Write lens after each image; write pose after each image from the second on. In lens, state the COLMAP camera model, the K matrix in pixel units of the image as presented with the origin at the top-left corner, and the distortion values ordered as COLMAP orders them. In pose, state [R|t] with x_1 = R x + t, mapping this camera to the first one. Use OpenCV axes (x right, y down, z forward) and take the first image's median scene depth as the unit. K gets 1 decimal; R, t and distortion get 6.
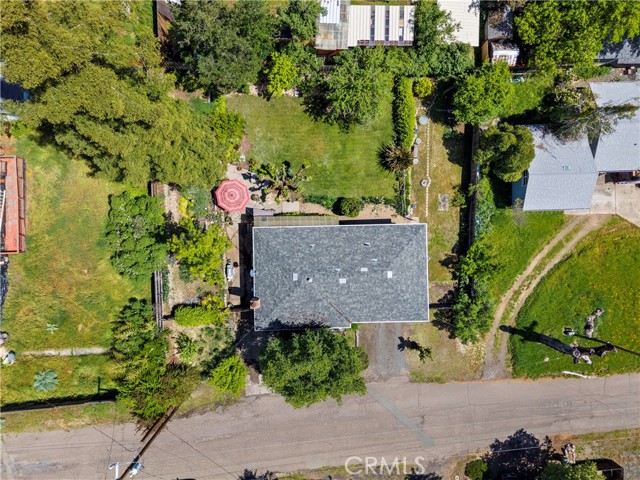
lens RADIAL K [[428.1, 0, 316.4], [0, 428.1, 239.6], [0, 0, 1]] dist [0.027074, -0.029820]
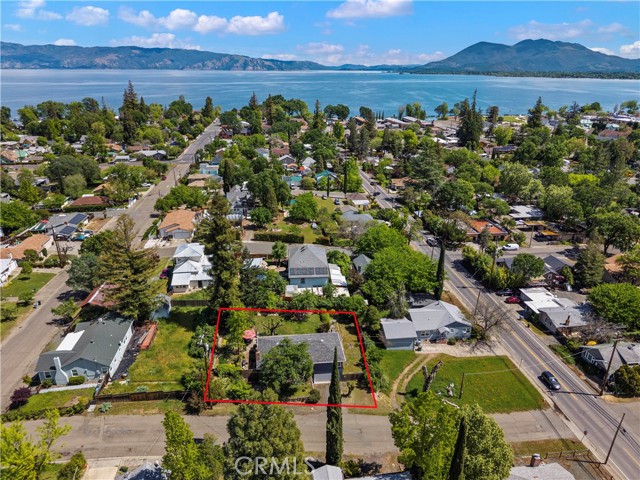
lens RADIAL K [[428.1, 0, 316.4], [0, 428.1, 239.6], [0, 0, 1]] dist [0.027074, -0.029820]
pose [[0.995528, -0.057050, 0.075290, 0.009984], [0.090886, 0.361215, -0.928043, 1.594710], [0.025749, 0.930736, 0.364785, -0.213448]]
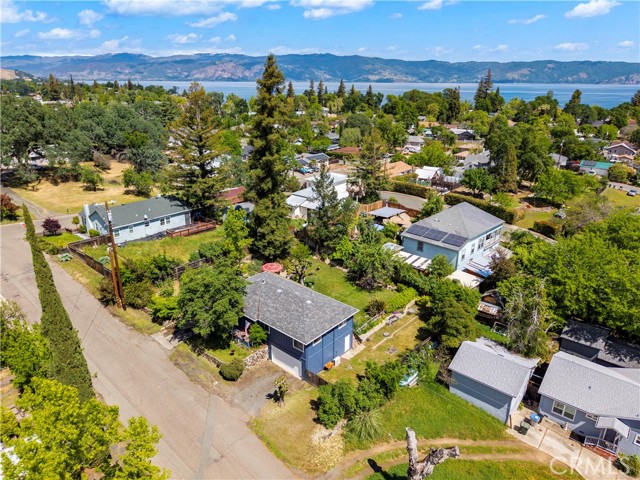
lens RADIAL K [[428.1, 0, 316.4], [0, 428.1, 239.6], [0, 0, 1]] dist [0.027074, -0.029820]
pose [[0.734765, 0.215180, -0.643287, 0.807684], [-0.678295, 0.241641, -0.693921, 0.753298], [0.006127, 0.946207, 0.323505, 0.357817]]
